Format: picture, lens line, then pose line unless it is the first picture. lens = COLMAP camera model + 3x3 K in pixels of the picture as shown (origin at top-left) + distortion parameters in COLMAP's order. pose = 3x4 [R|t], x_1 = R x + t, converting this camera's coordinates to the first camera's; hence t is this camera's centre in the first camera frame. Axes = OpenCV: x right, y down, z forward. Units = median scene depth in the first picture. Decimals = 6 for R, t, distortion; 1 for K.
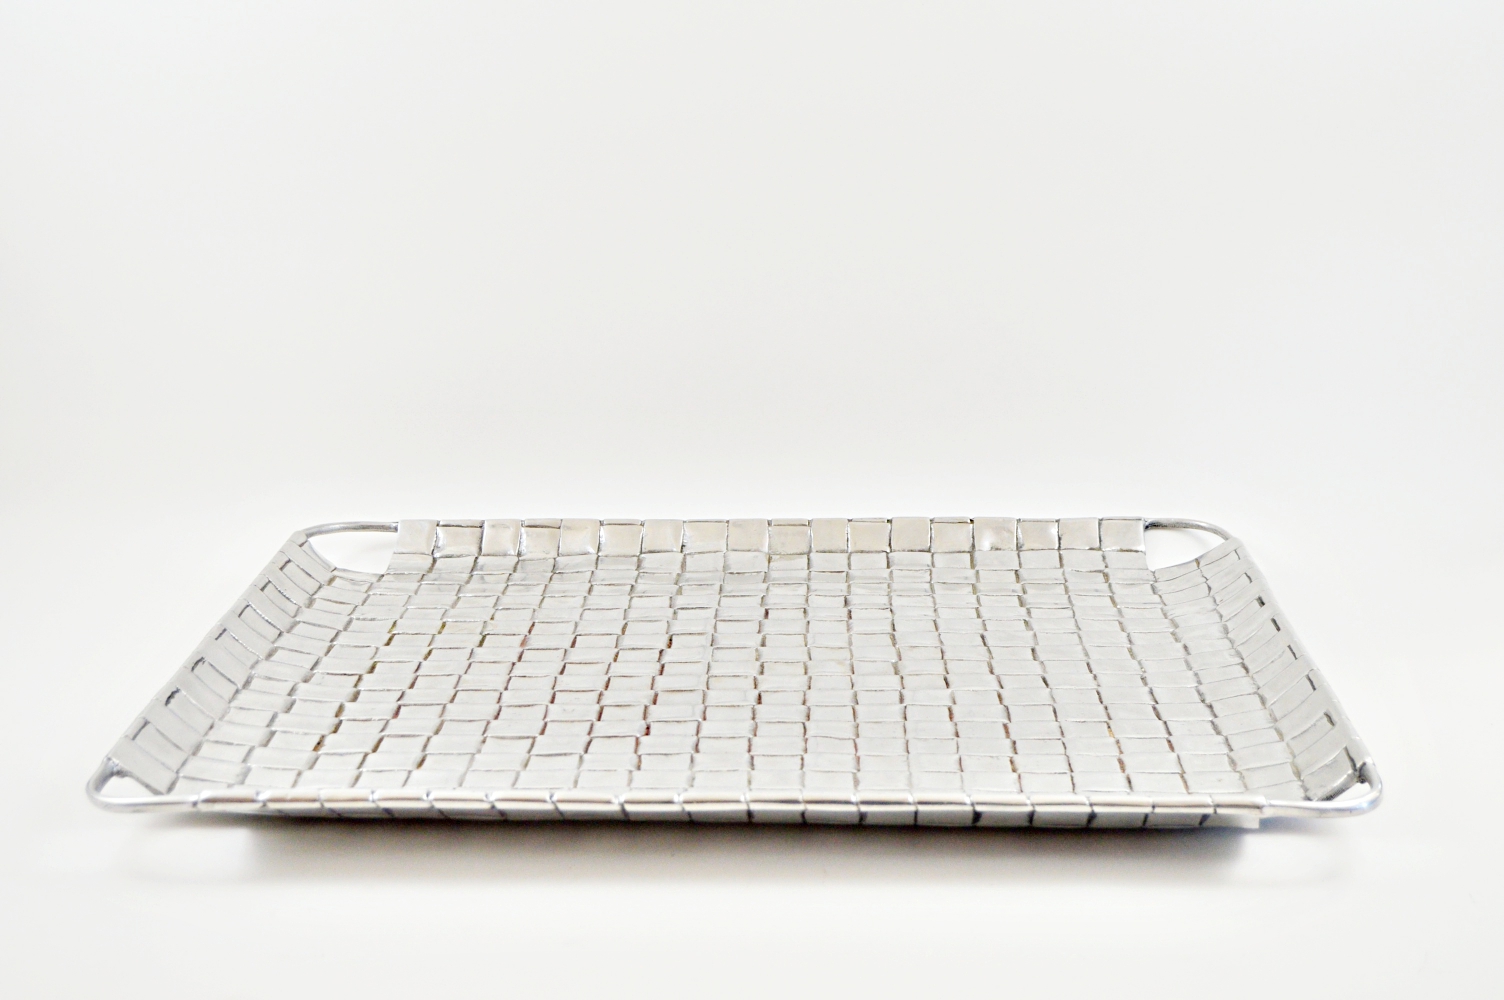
lens RADIAL K [[2274.4, 0, 752.0], [0, 2274.4, 500.0], [0, 0, 1]] dist [0.009187, -0.018339]
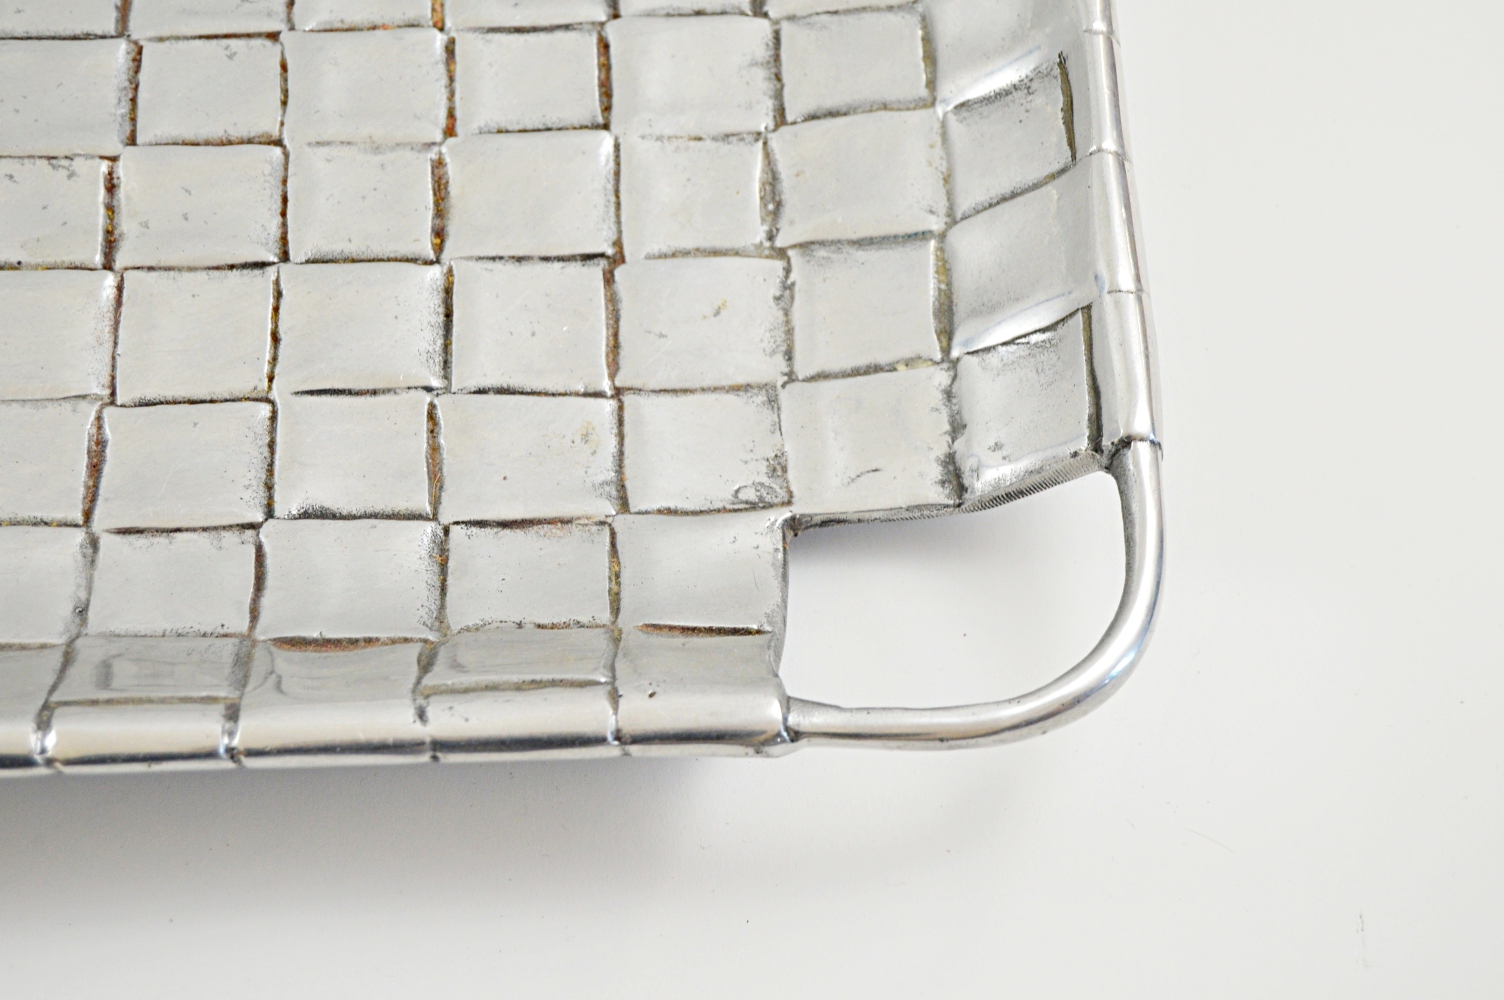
lens RADIAL K [[3433.1, 0, 752.0], [0, 3433.1, 500.0], [0, 0, 1]] dist [0.049078, 0.206775]
pose [[0.996328, -0.057471, 0.063465, 0.182597], [-0.004236, 0.707244, 0.706957, -0.216606], [-0.085515, -0.704630, 0.704403, 0.647684]]
